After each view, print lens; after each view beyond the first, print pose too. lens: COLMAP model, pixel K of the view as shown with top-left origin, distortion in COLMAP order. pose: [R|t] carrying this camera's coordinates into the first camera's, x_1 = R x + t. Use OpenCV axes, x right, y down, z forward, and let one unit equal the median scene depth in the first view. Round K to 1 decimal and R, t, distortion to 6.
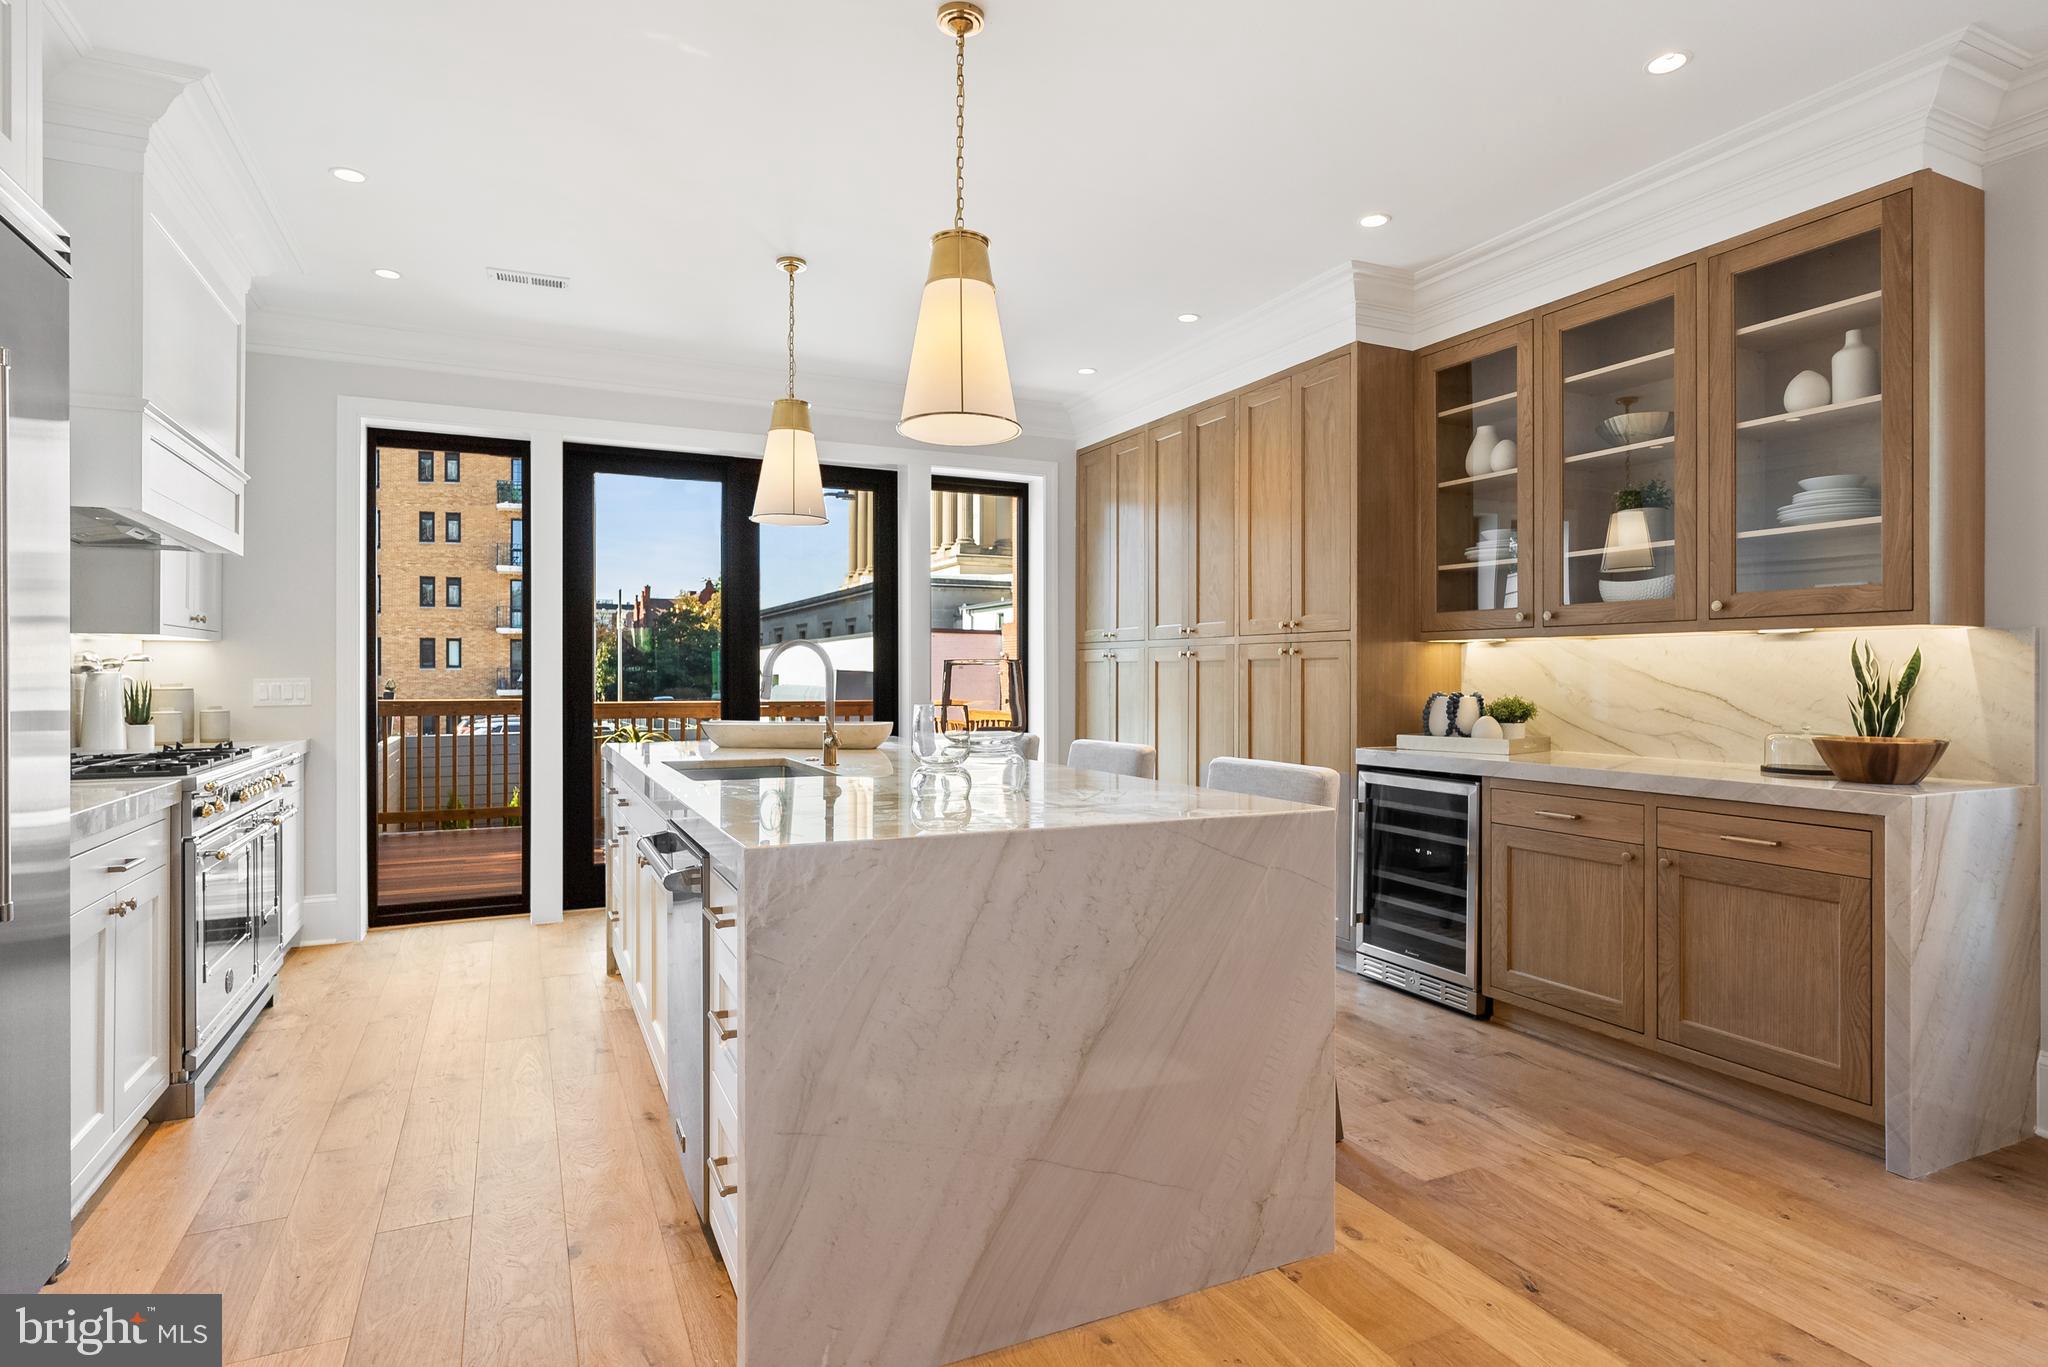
lens RADIAL K [[1098.0, 0, 1025.1], [0, 1098.0, 679.5], [0, 0, 1]] dist [0.004995, 0.000522]
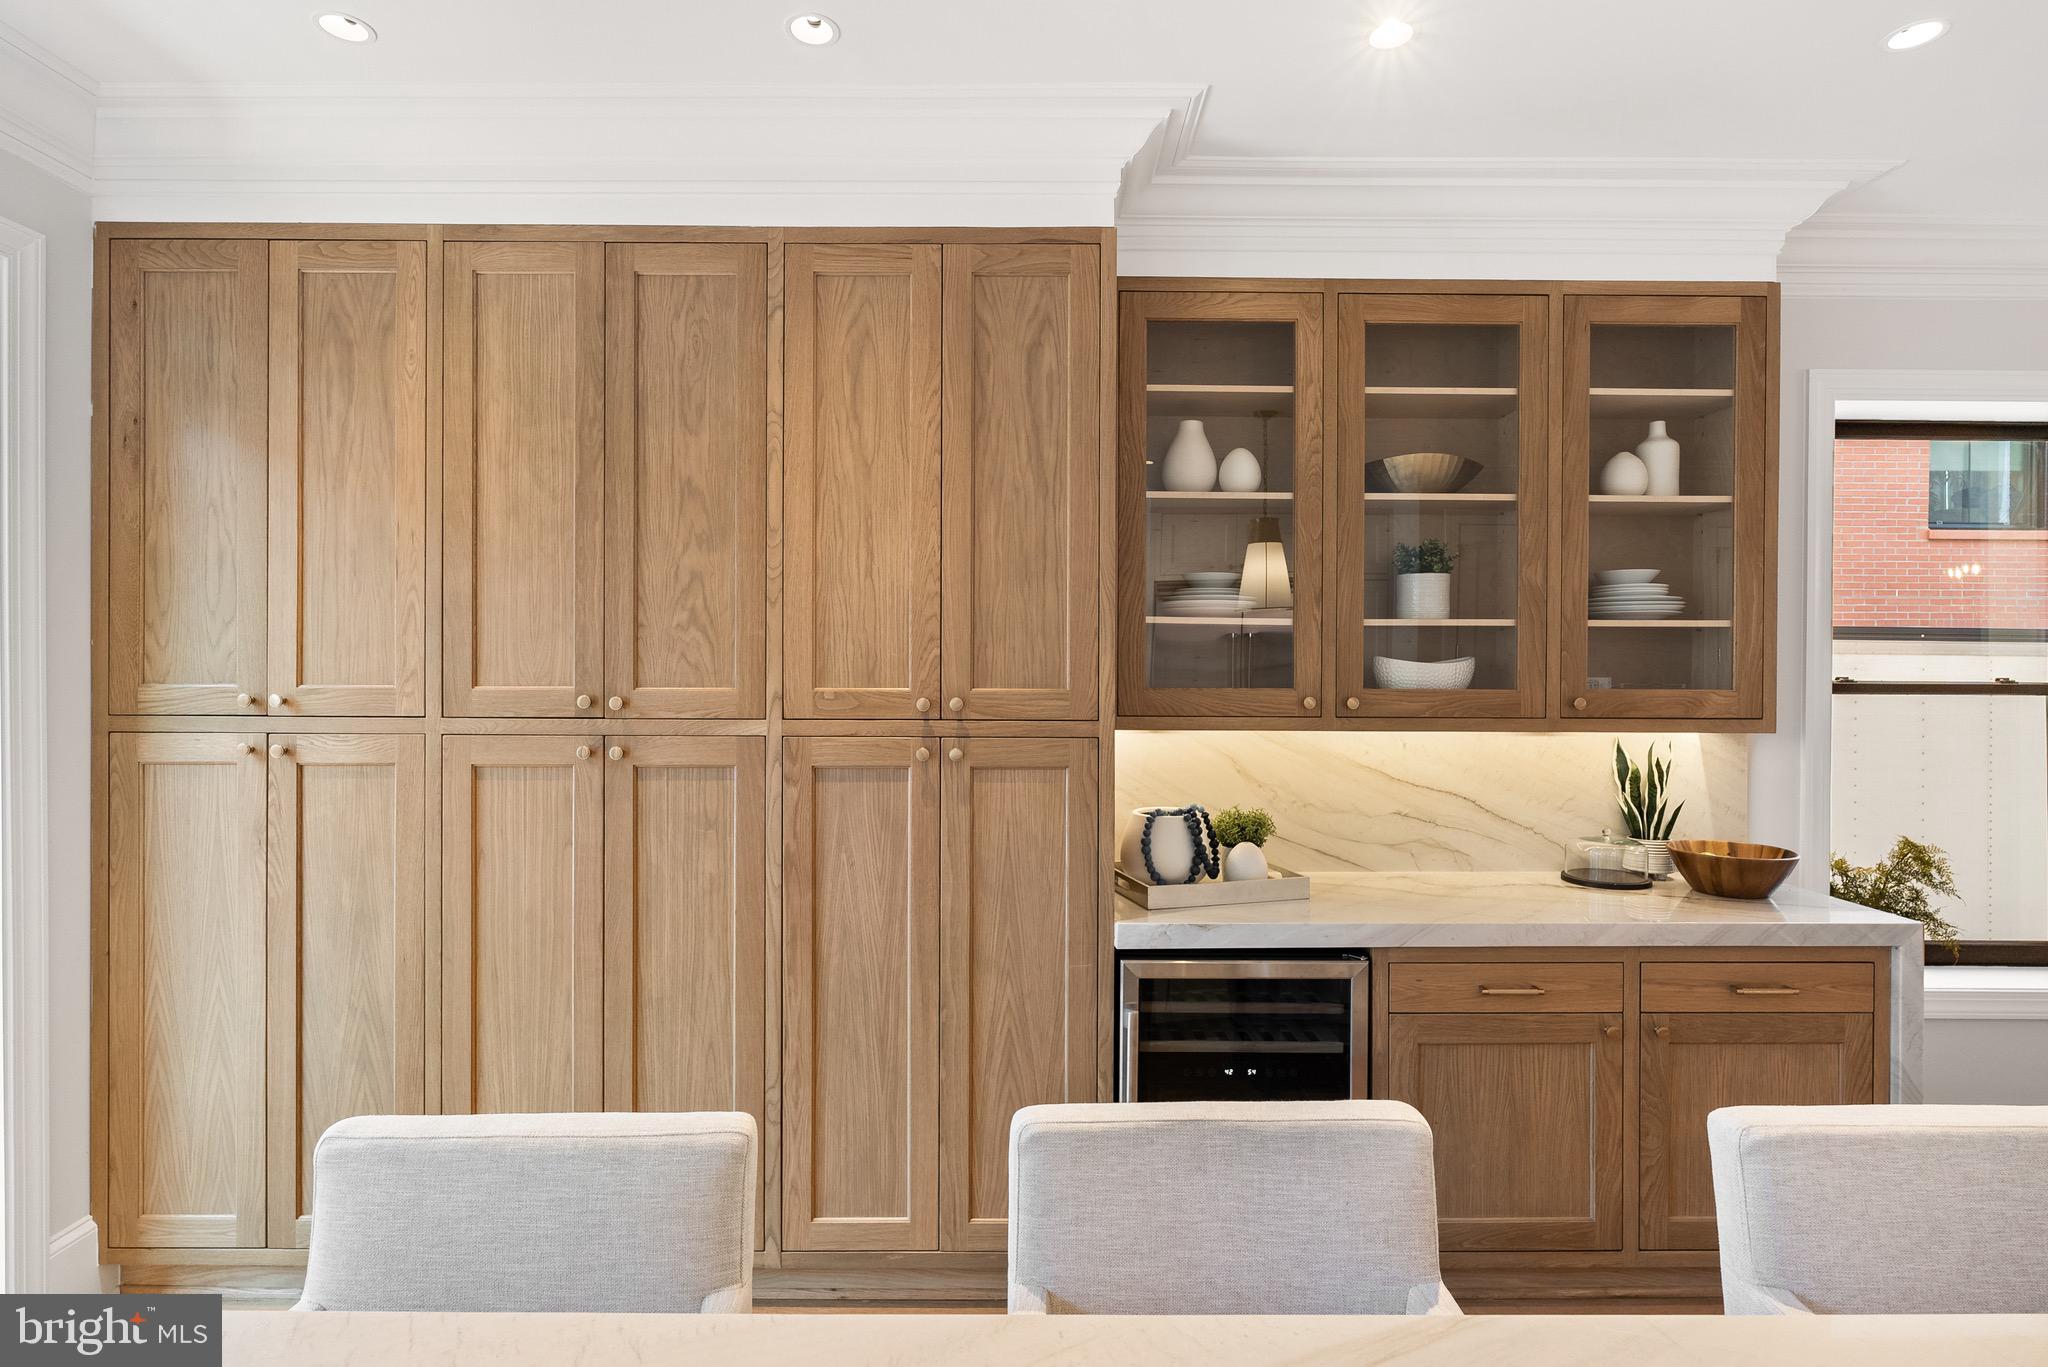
lens RADIAL K [[1014.4, 0, 1025.6], [0, 1014.4, 673.7], [0, 0, 1]] dist [-0.002048, -0.000207]
pose [[0.424764, -0.006288, 0.905282, -0.238955], [0.001161, 0.999979, 0.006401, -0.084636], [-0.905303, -0.001668, 0.424763, 0.930950]]
